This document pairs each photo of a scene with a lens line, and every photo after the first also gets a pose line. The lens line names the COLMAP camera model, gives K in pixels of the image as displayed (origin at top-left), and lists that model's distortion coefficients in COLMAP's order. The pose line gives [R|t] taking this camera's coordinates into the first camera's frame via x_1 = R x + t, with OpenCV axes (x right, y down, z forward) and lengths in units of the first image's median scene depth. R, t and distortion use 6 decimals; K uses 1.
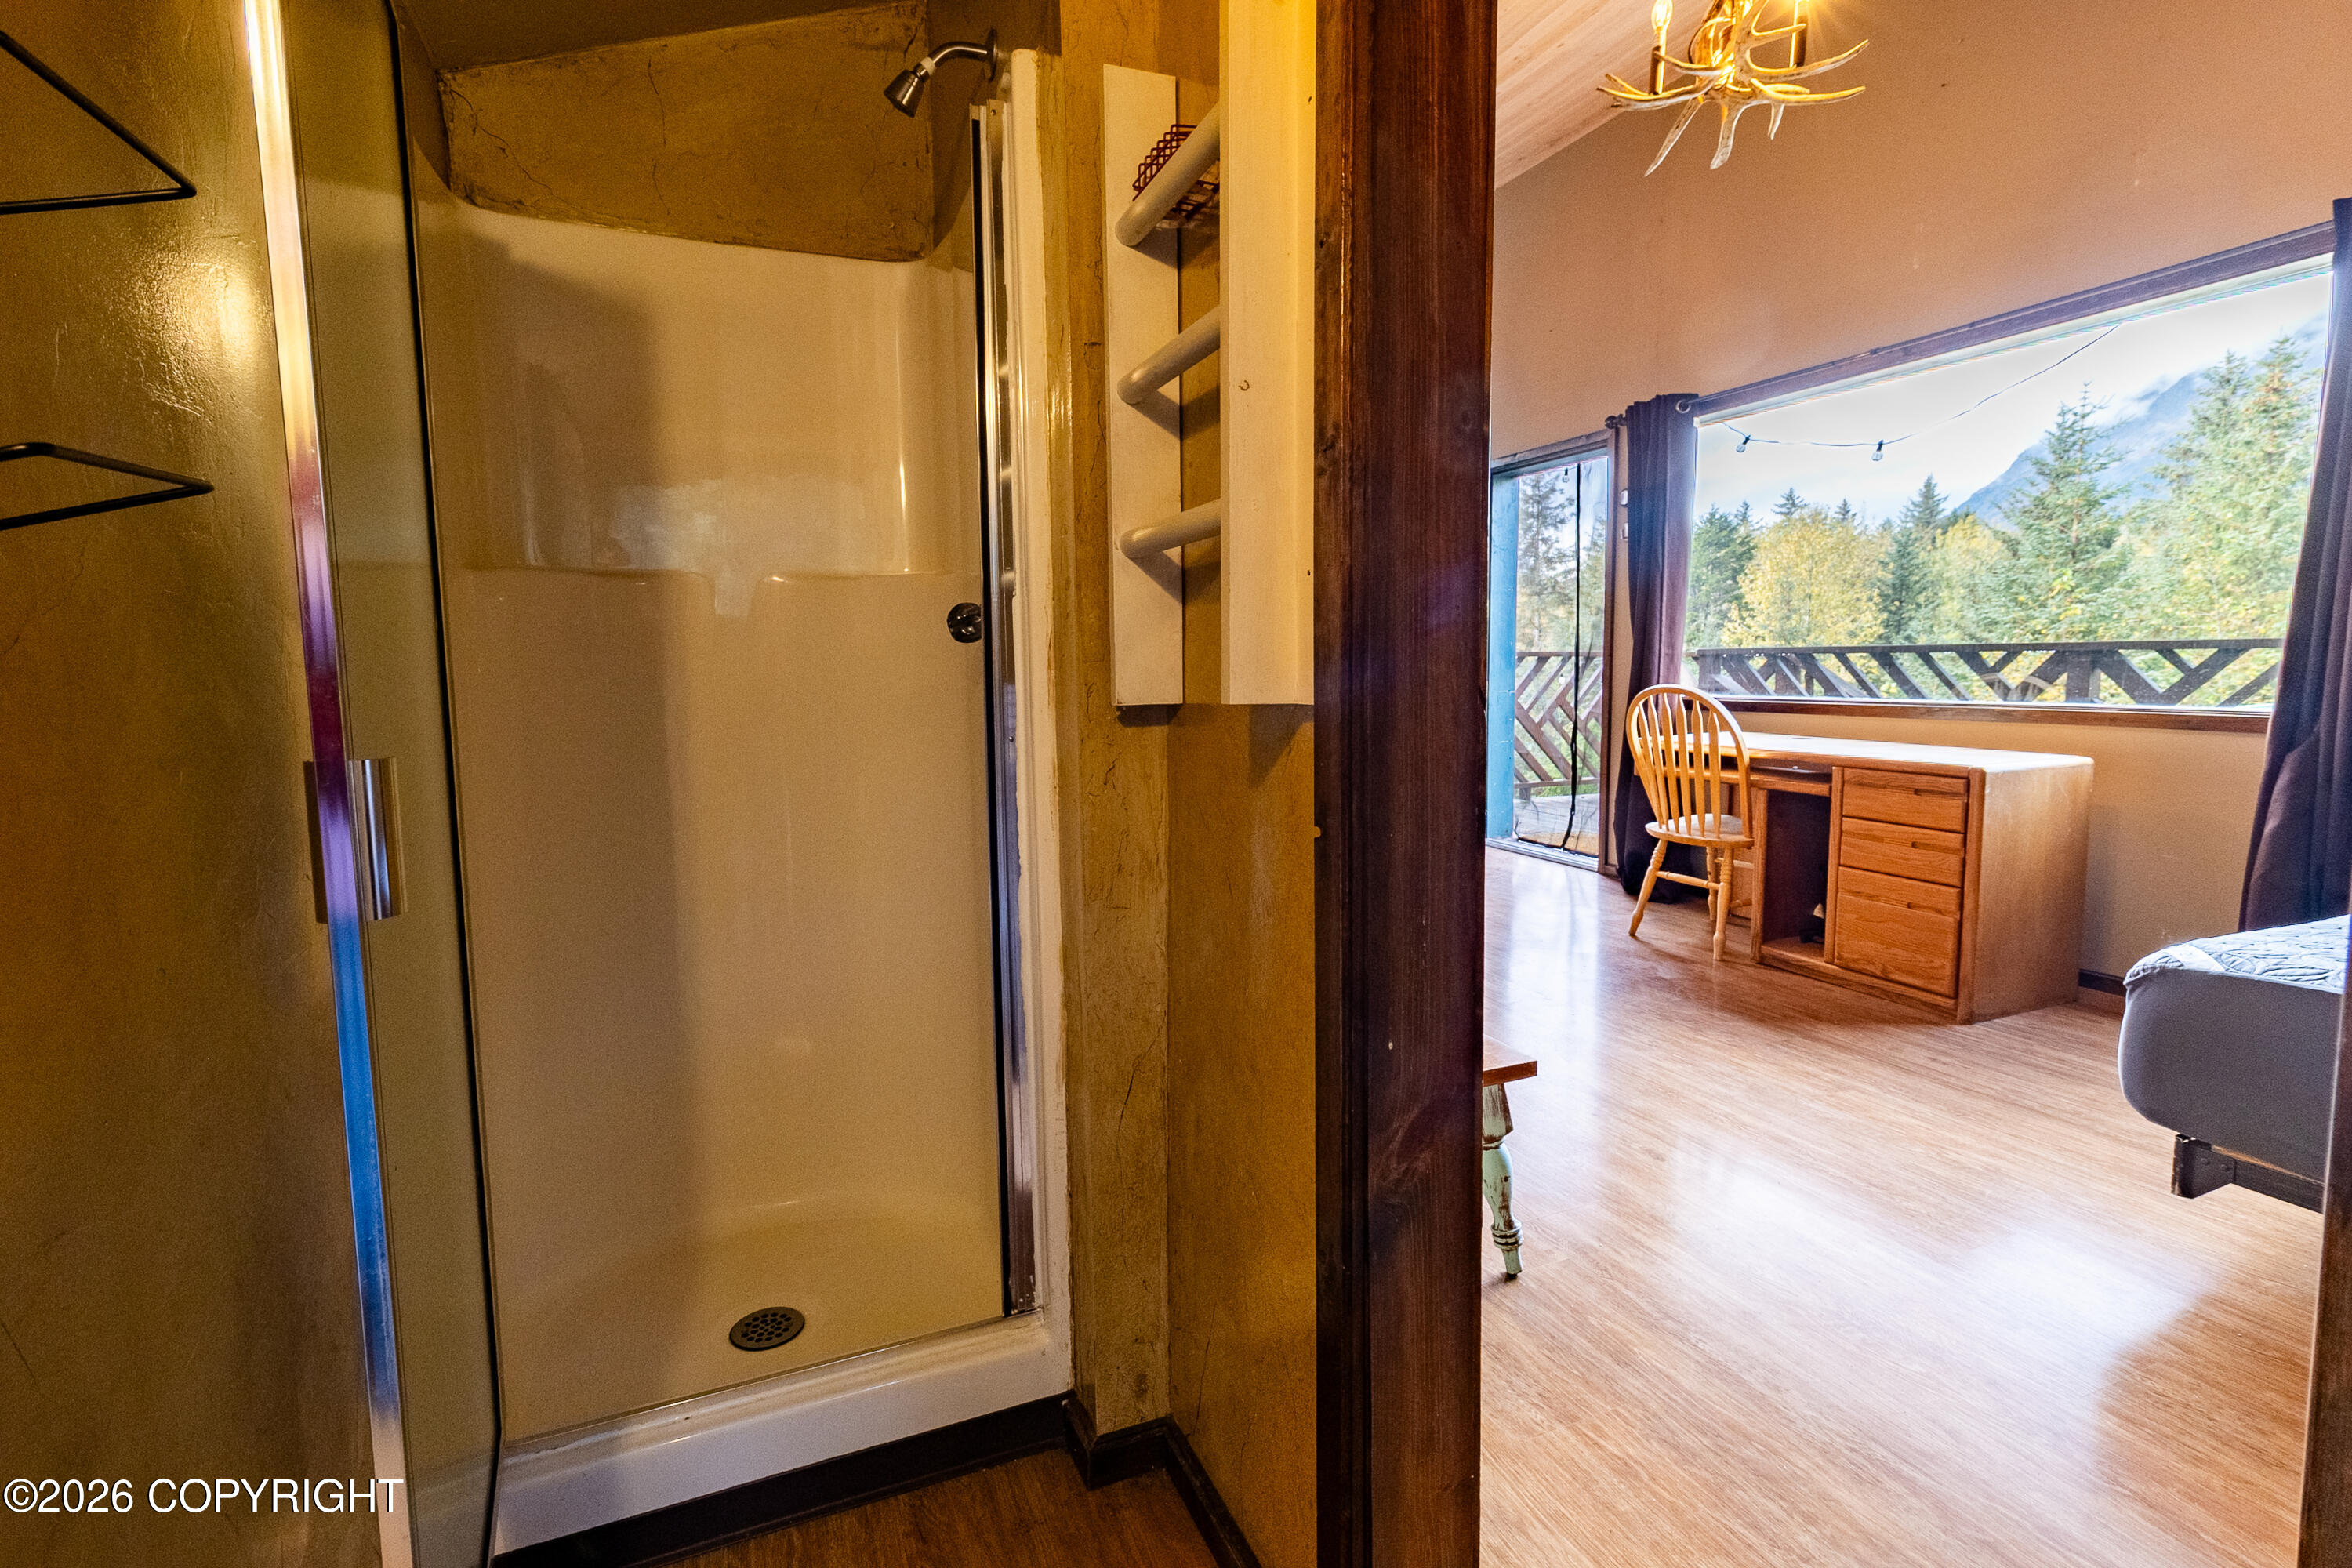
lens RADIAL K [[1071.0, 0, 1185.3], [0, 1071.0, 753.8], [0, 0, 1]] dist [0.000061, 0.000153]
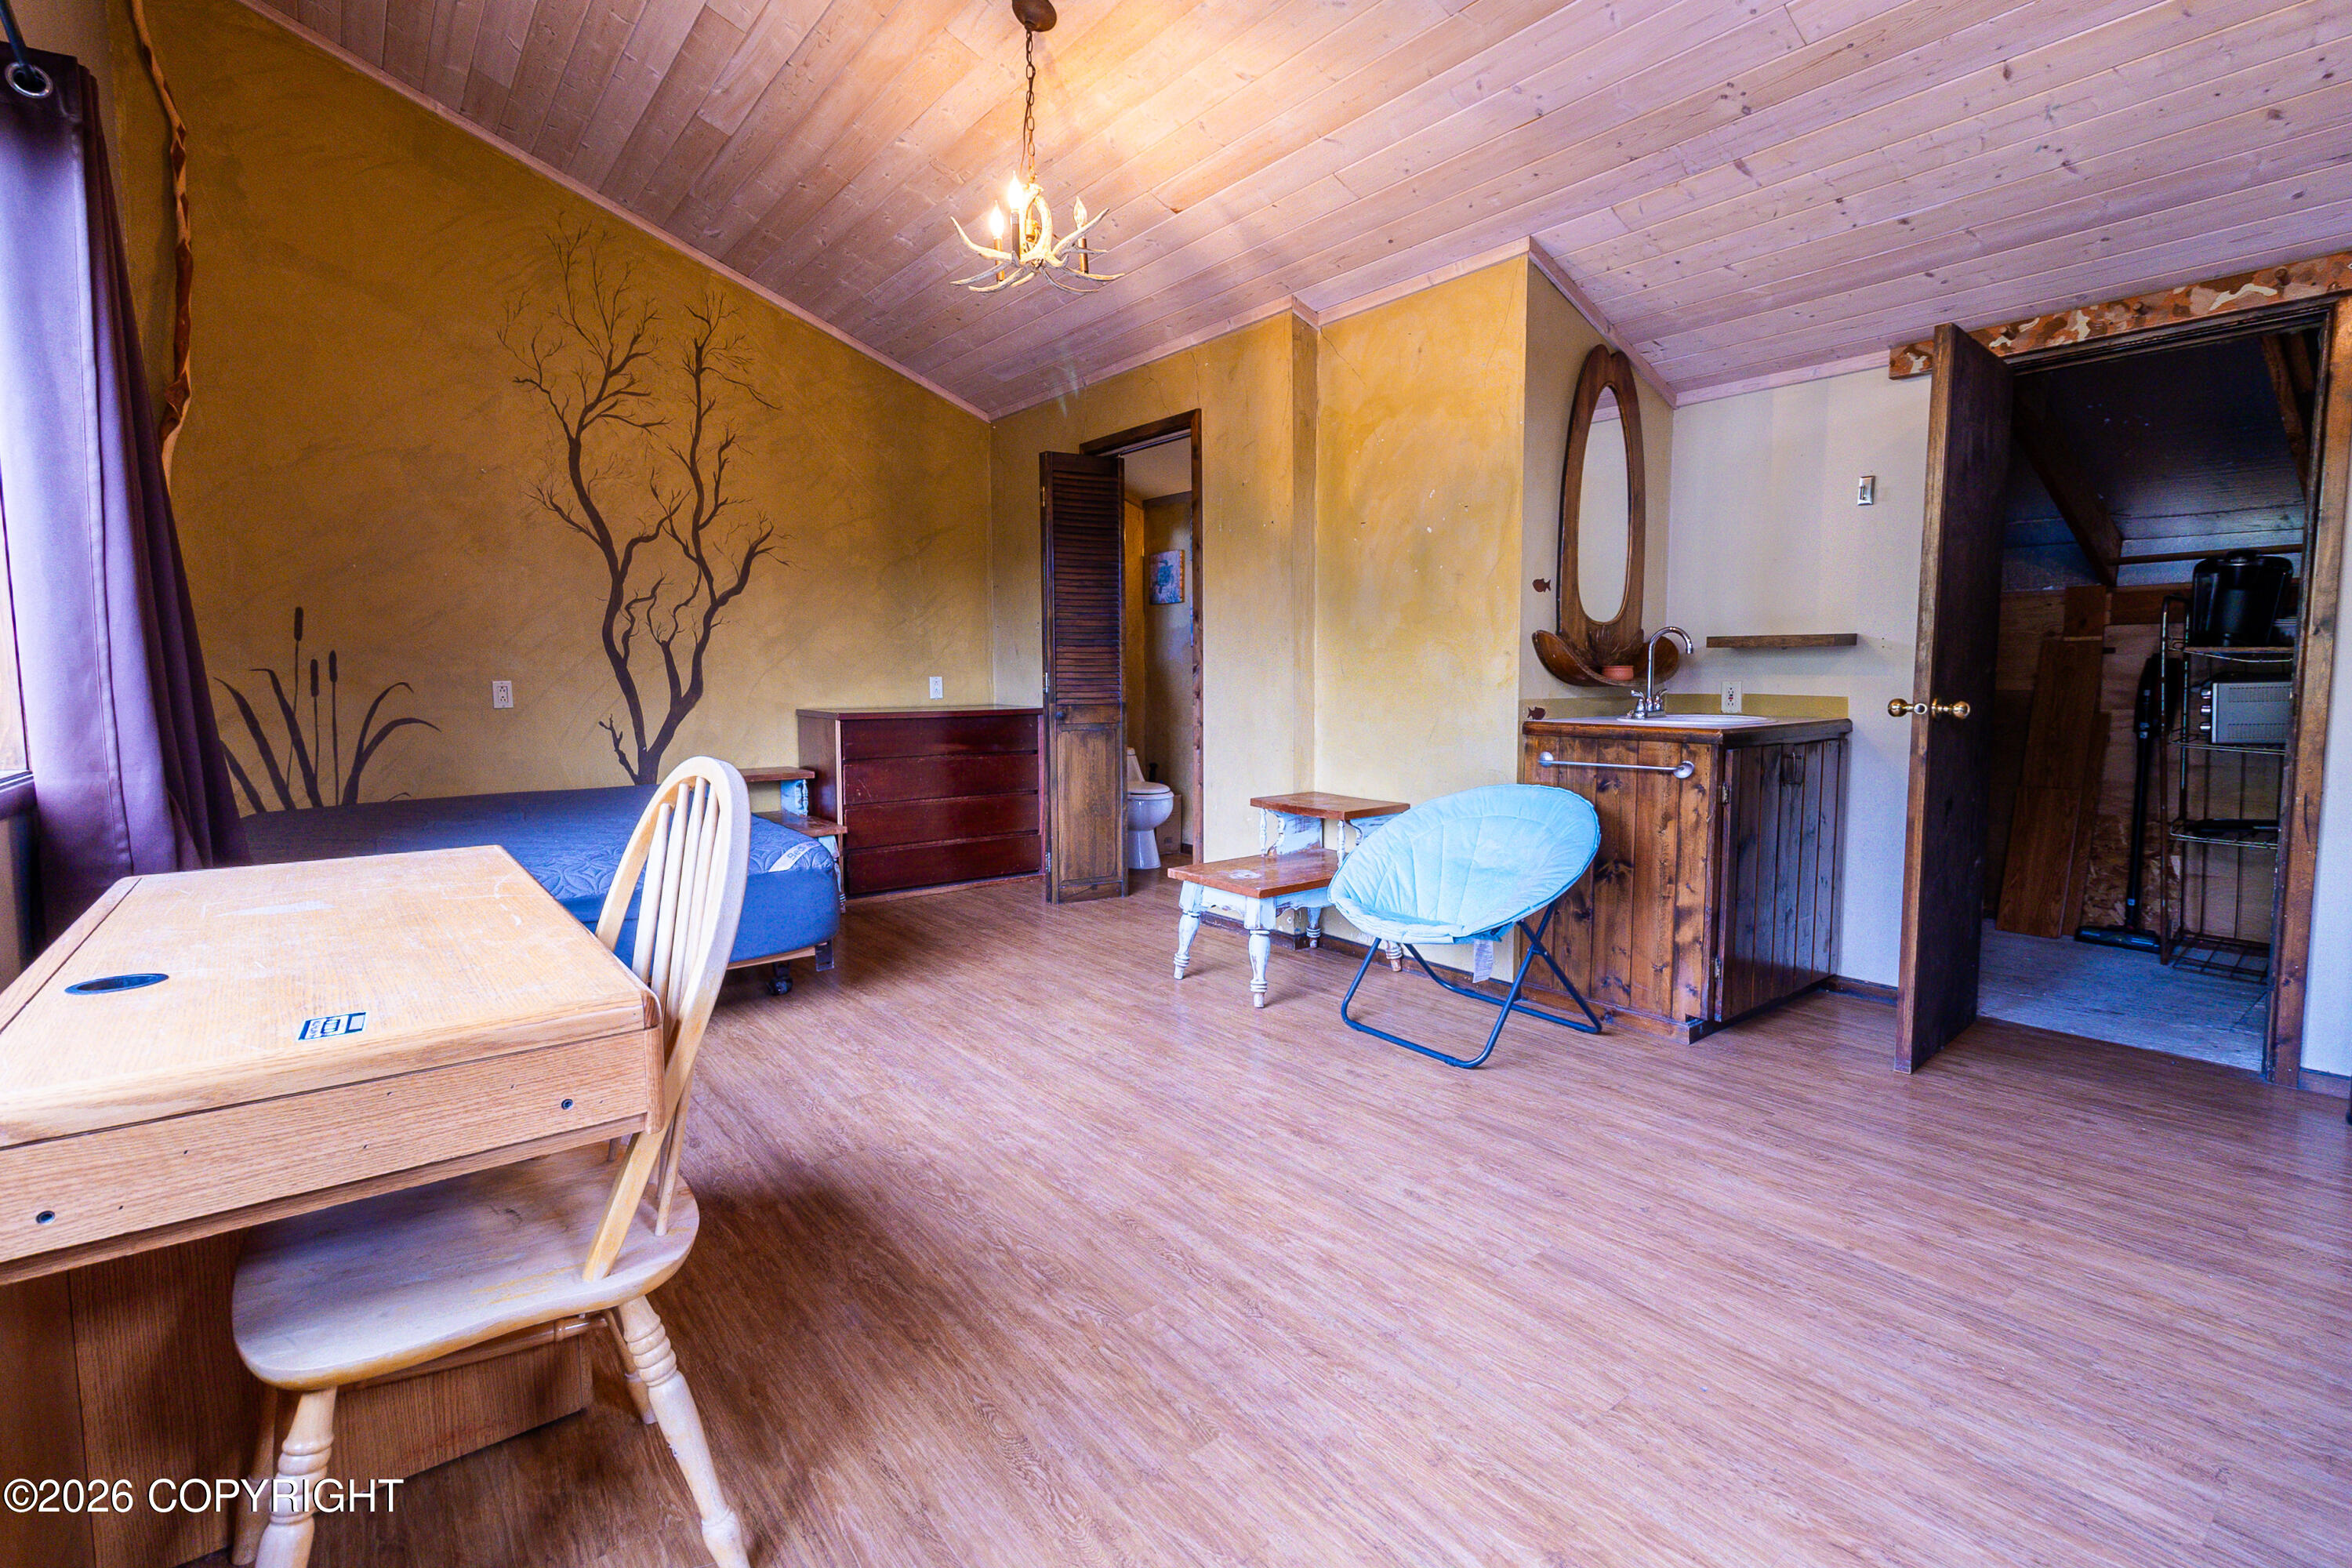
lens RADIAL K [[1089.3, 0, 1167.1], [0, 1089.3, 751.7], [0, 0, 1]] dist [0.000024, 0.000645]
pose [[-0.967769, 0.034331, -0.249490, 0.481507], [-0.006914, 0.986669, 0.162590, -0.154797], [0.251746, 0.159075, -0.954630, 1.685913]]
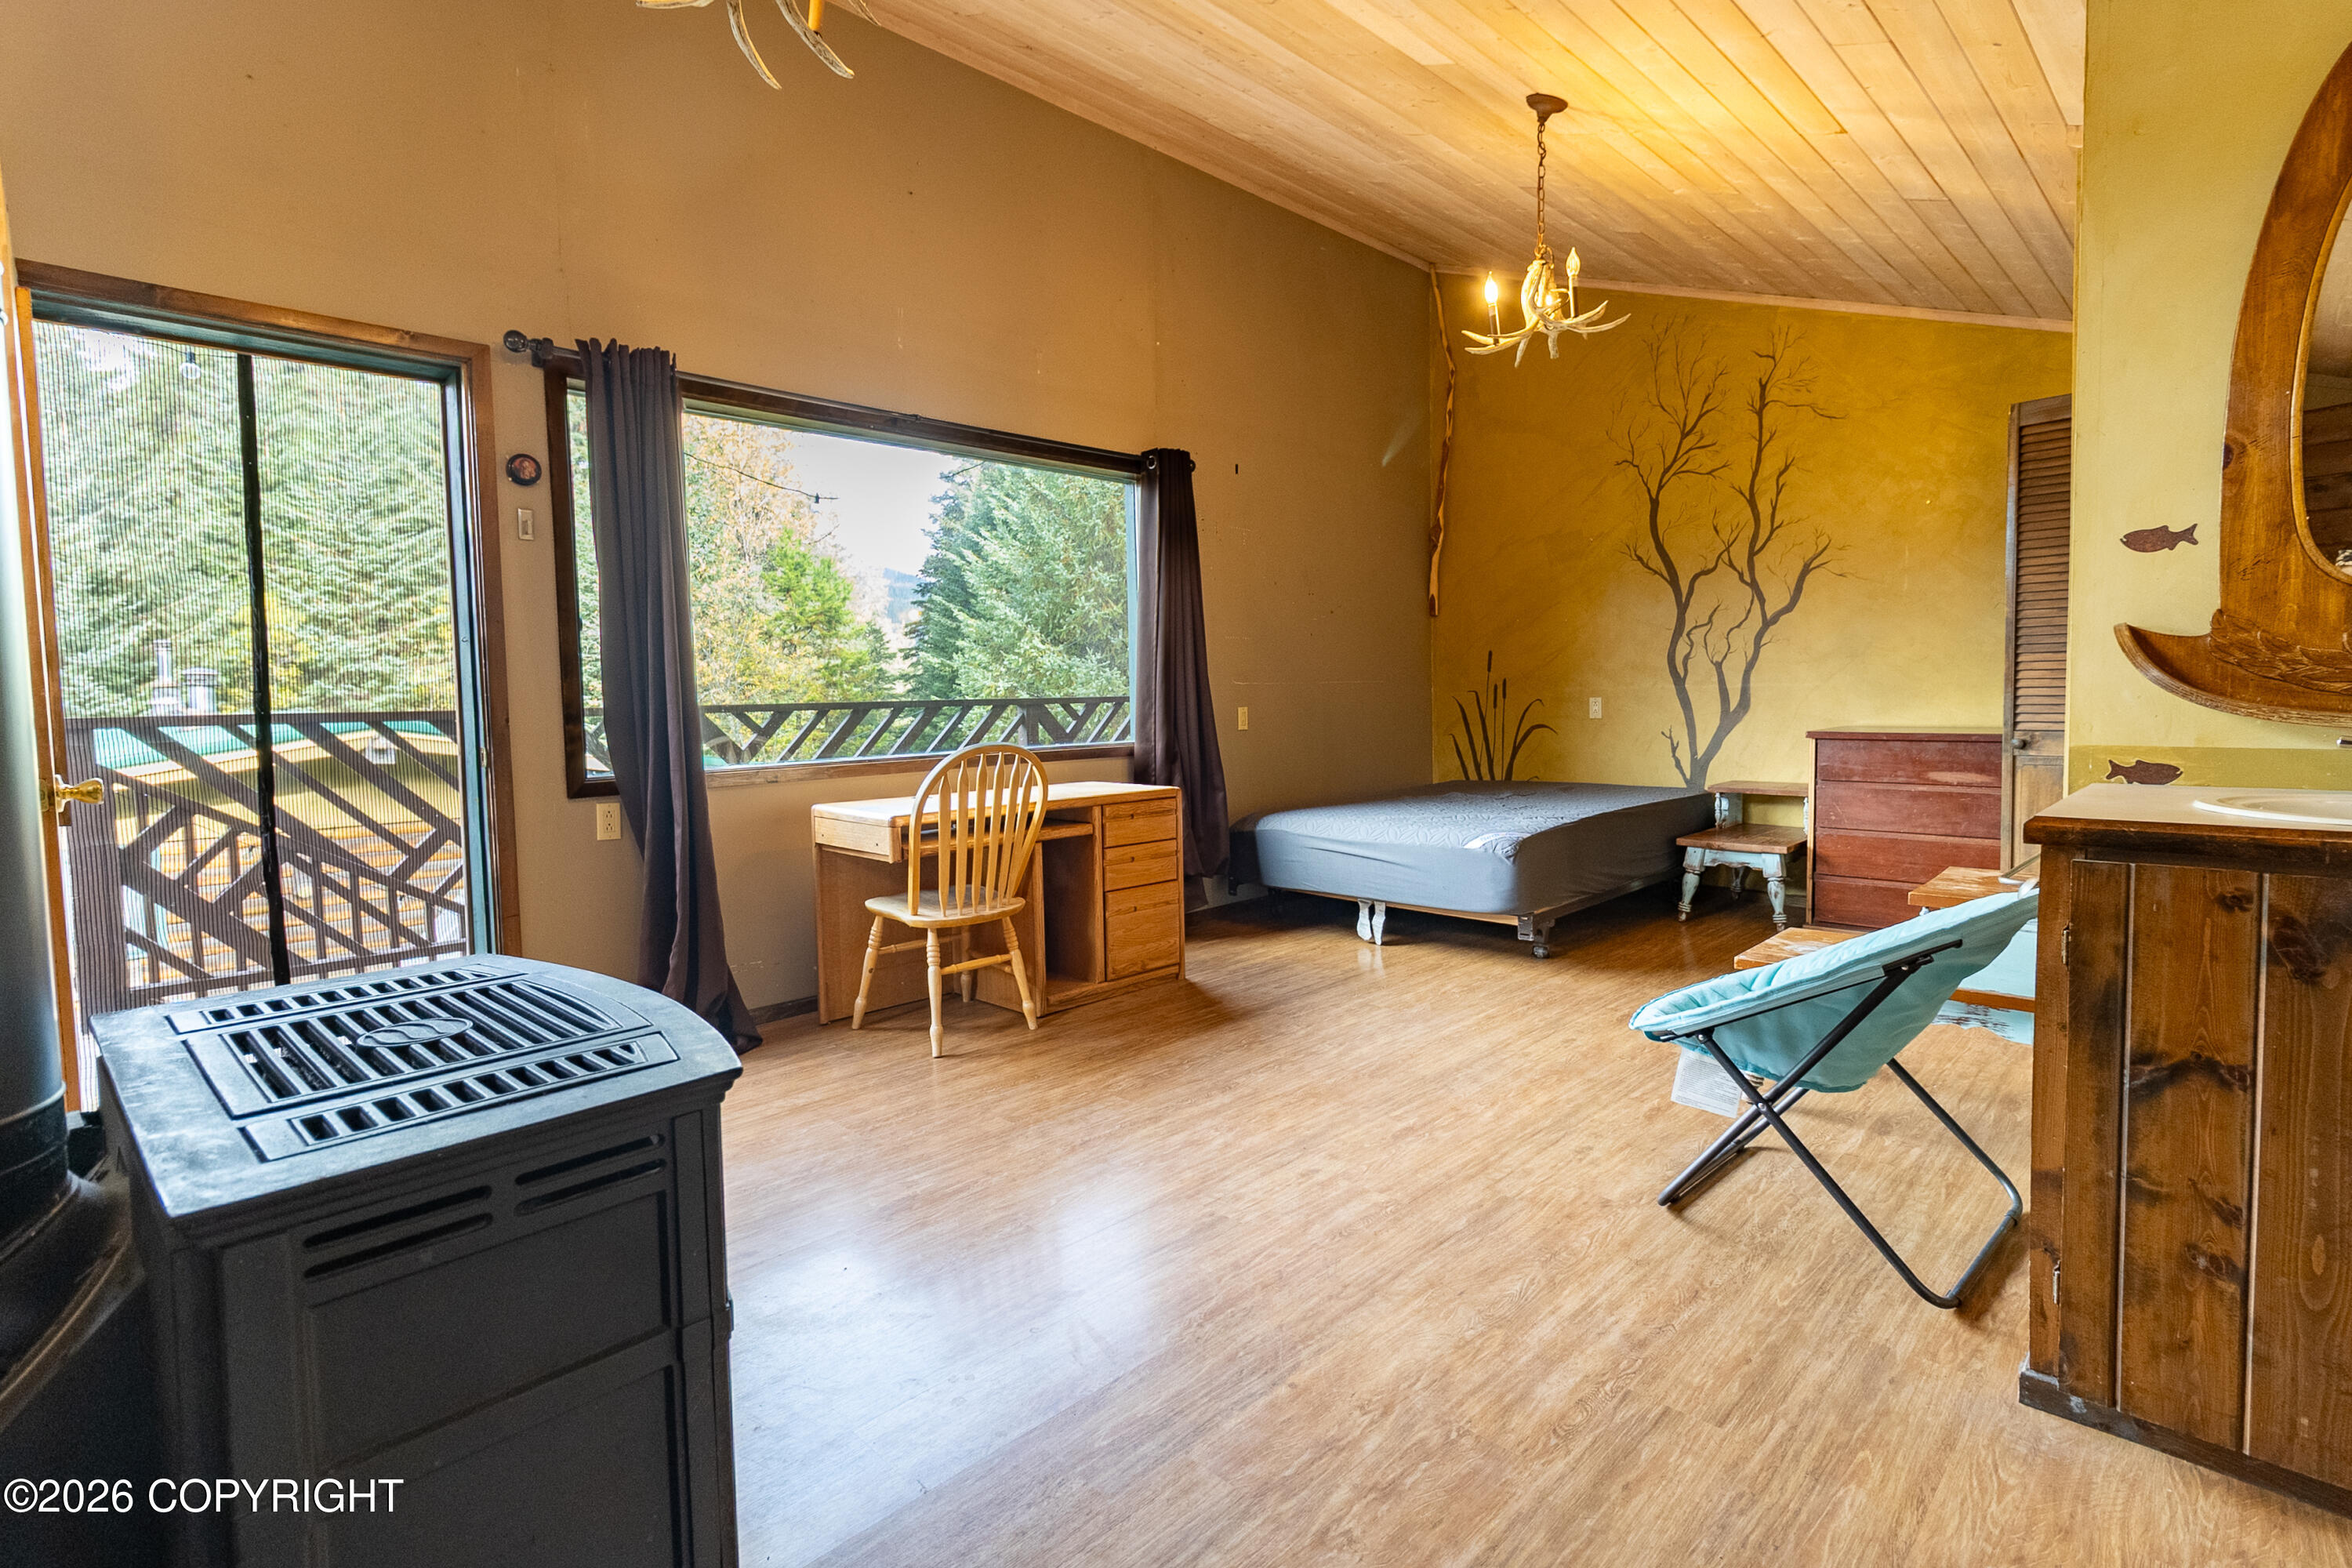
lens RADIAL K [[1089.3, 0, 1167.1], [0, 1089.3, 751.7], [0, 0, 1]] dist [0.000024, 0.000645]
pose [[-0.358089, -0.028664, 0.933247, -0.531511], [0.108817, 0.991436, 0.072204, -0.130974], [-0.927325, 0.127408, -0.351903, 1.436616]]
